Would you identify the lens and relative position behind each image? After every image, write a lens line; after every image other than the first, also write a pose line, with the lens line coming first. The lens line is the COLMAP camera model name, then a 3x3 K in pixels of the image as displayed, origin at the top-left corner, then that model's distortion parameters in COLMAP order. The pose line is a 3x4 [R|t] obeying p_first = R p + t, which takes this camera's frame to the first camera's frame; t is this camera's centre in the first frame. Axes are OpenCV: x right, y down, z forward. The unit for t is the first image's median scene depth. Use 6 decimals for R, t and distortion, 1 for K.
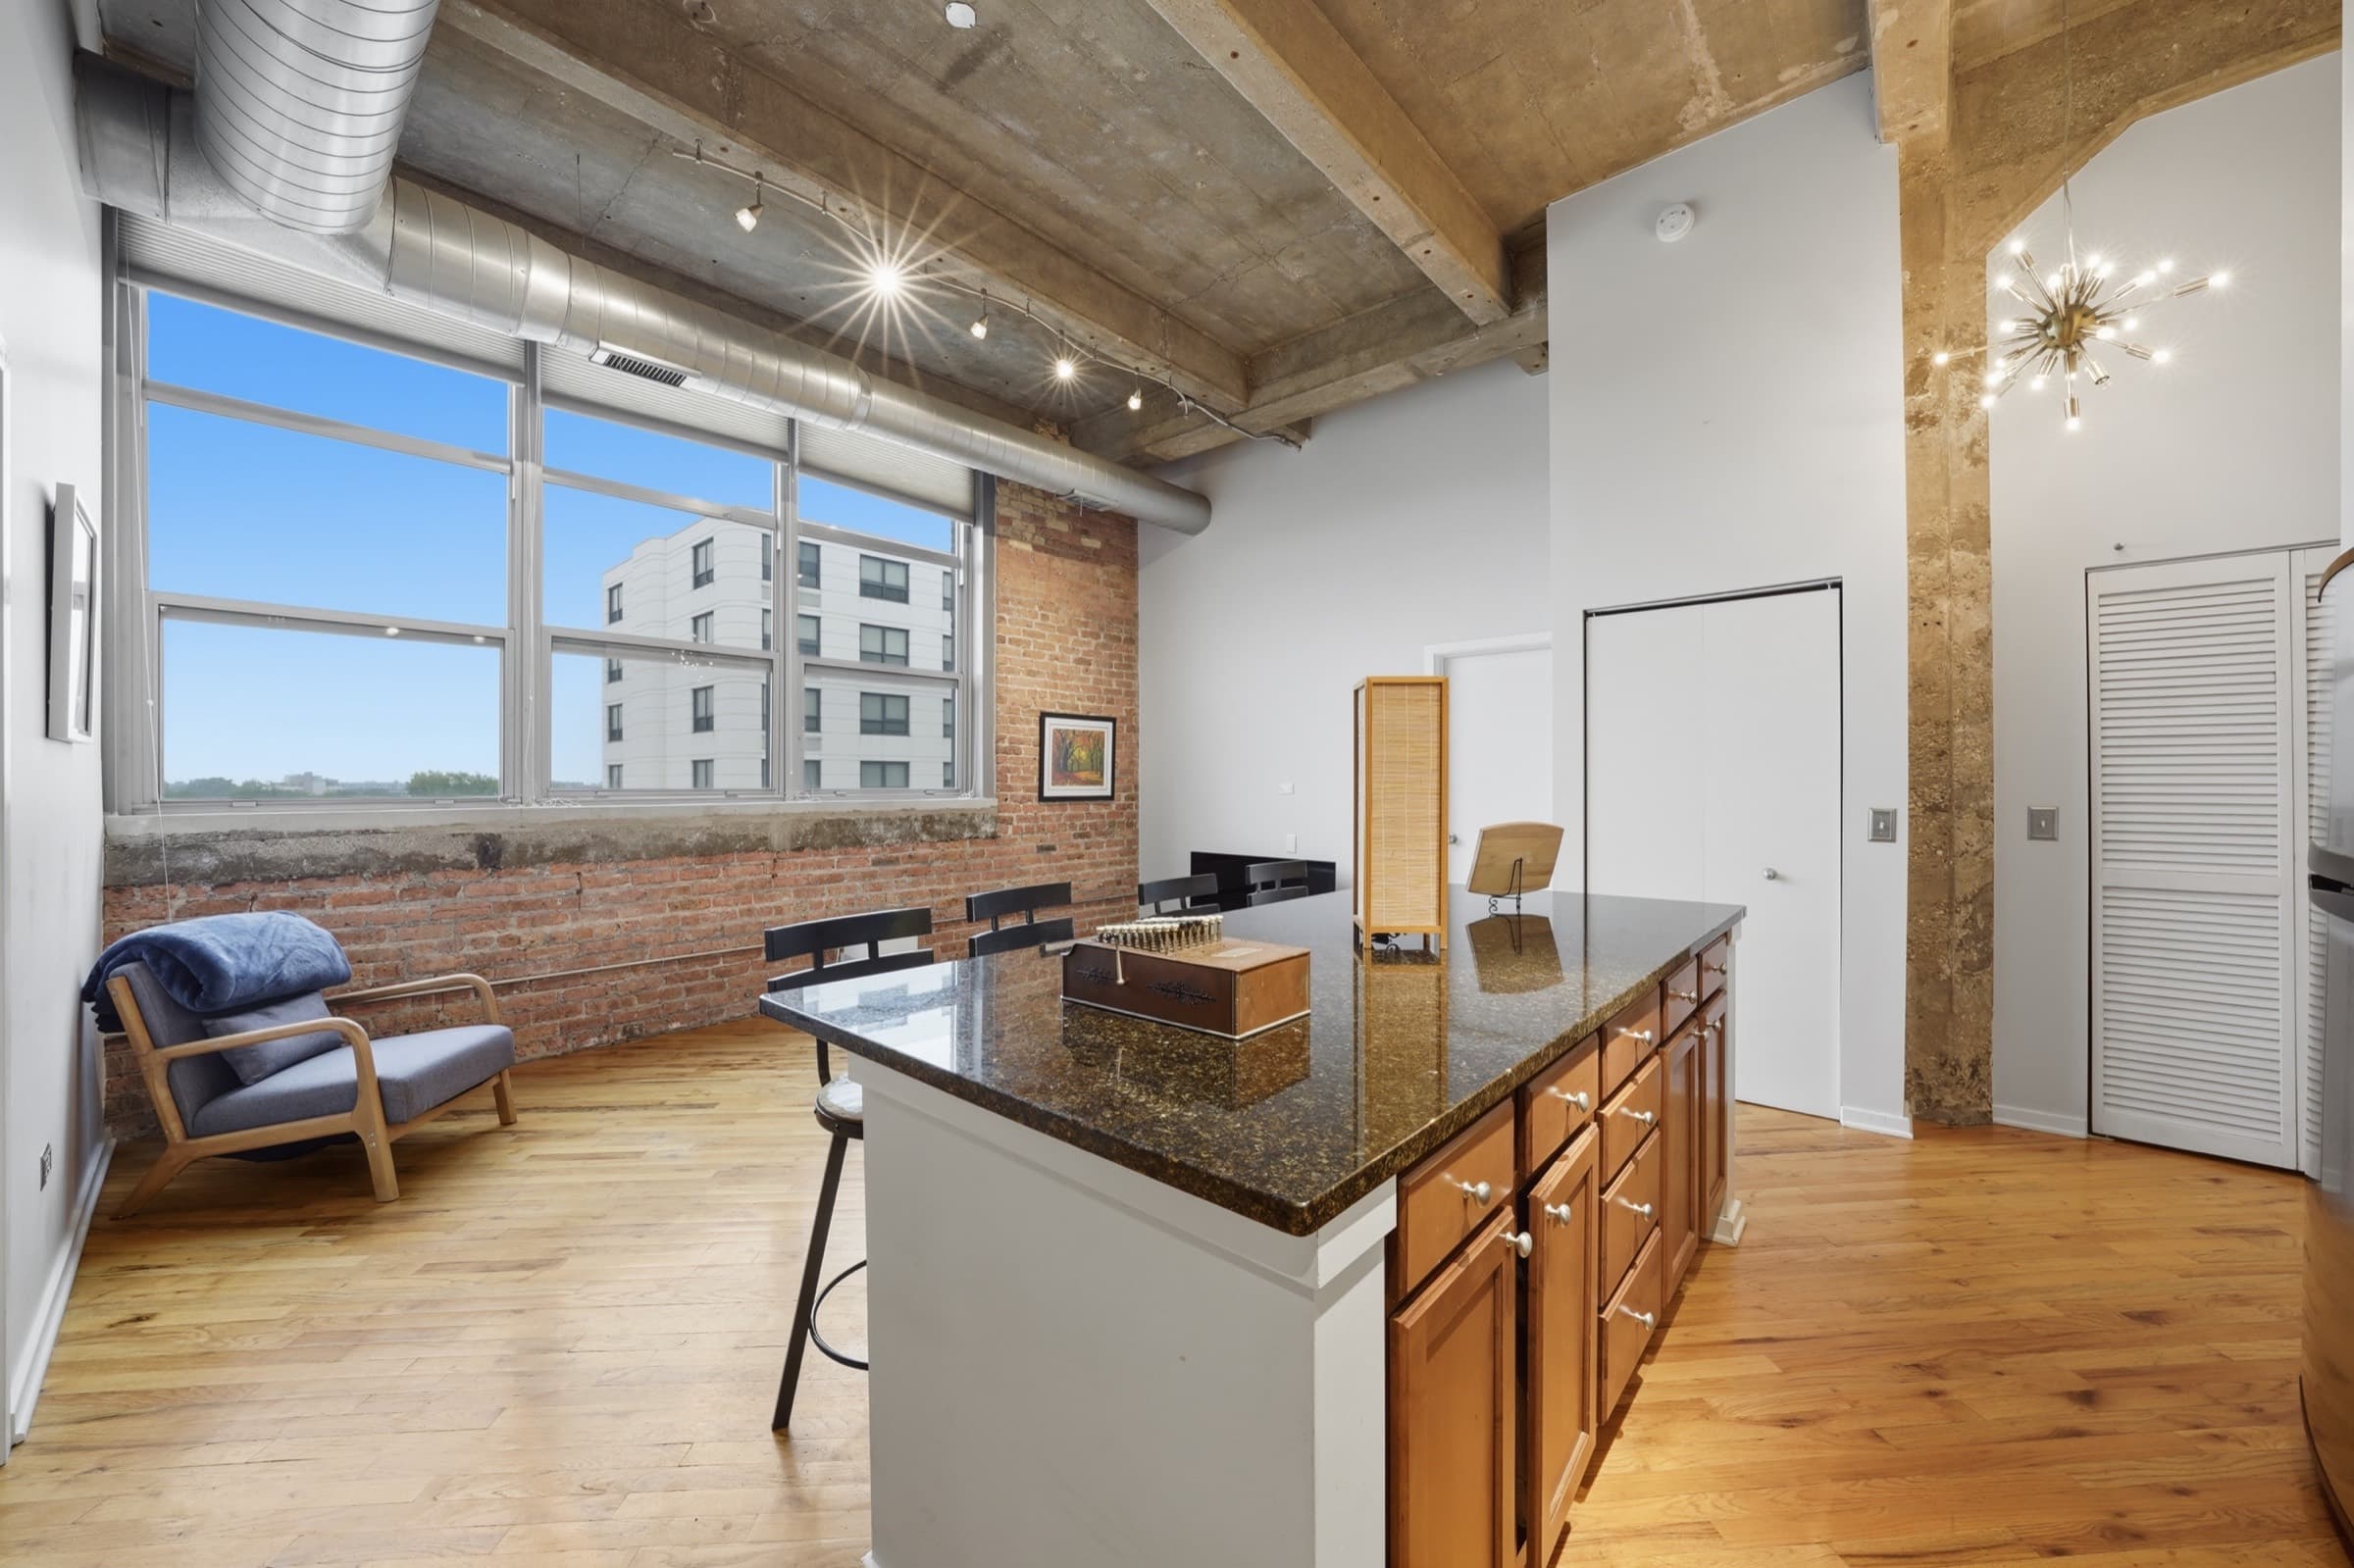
lens RADIAL K [[872.0, 0, 1186.3], [0, 872.0, 782.0], [0, 0, 1]] dist [-0.056672, 0.021858]
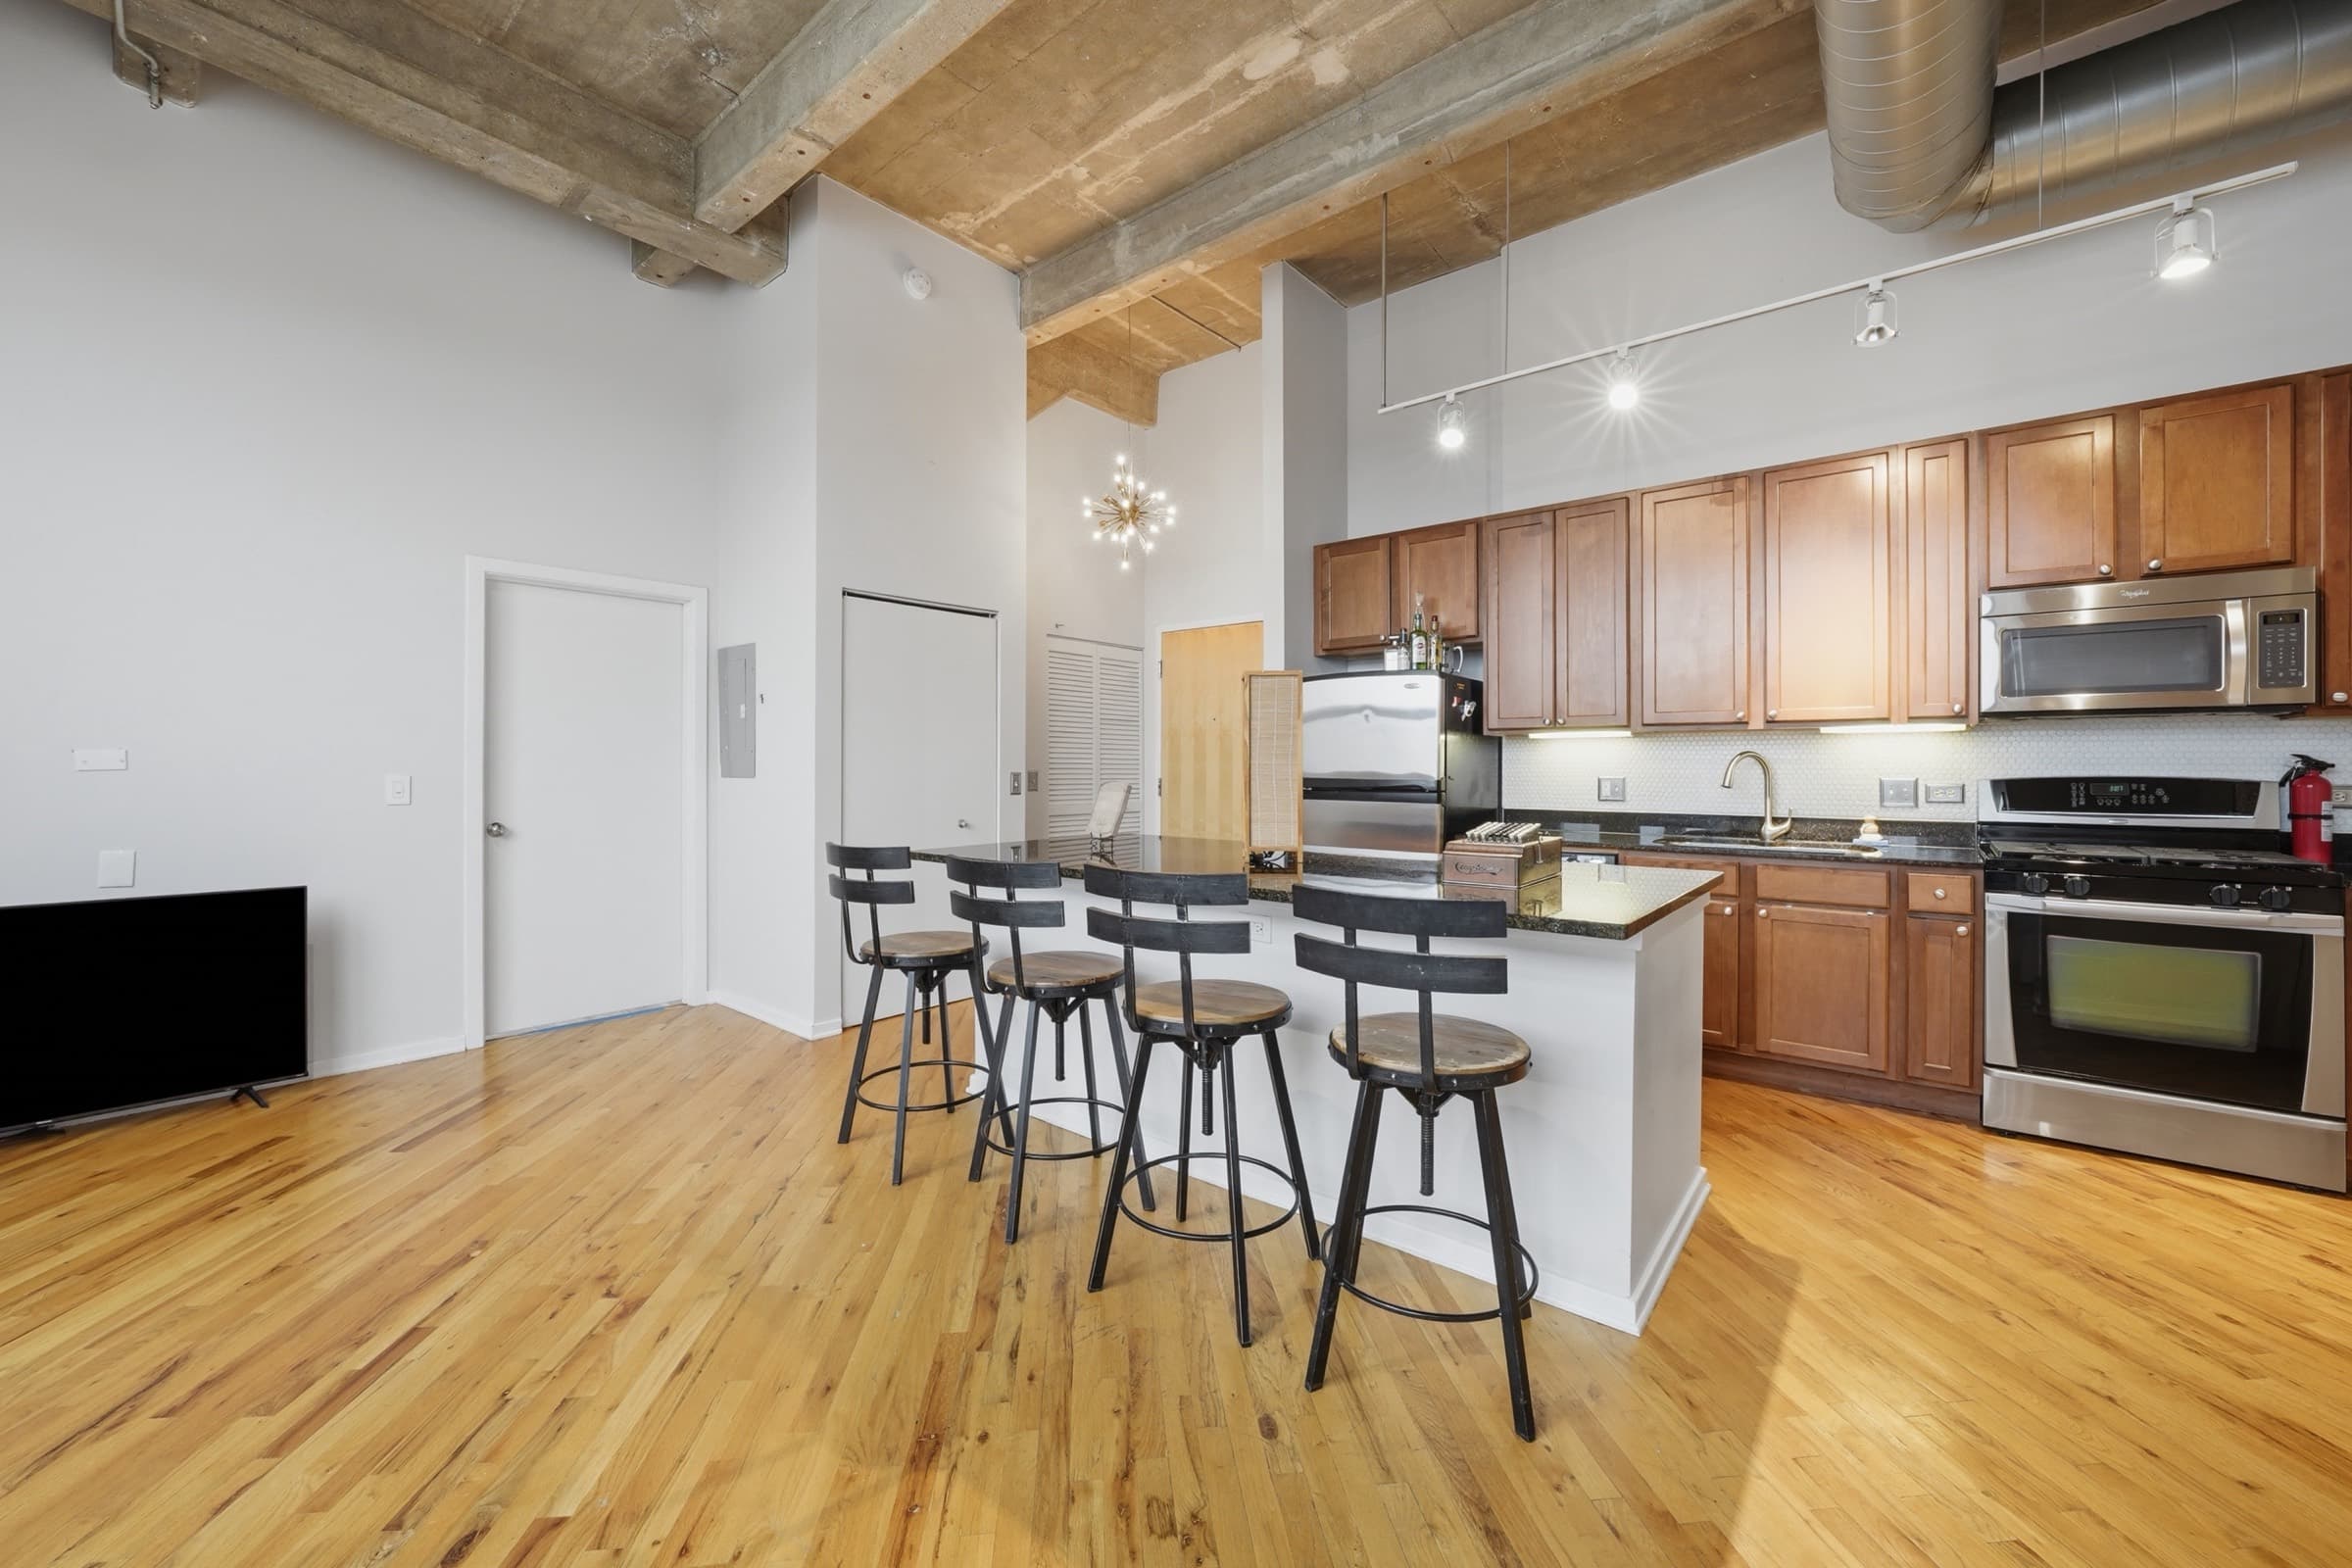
lens RADIAL K [[902.7, 0, 1174.0], [0, 902.7, 758.9], [0, 0, 1]] dist [-0.038475, 0.012242]
pose [[-0.039327, 0.004741, 0.999215, -0.532283], [-0.000487, 0.999989, -0.004764, 0.011507], [-0.999226, -0.000674, -0.039325, 0.531211]]
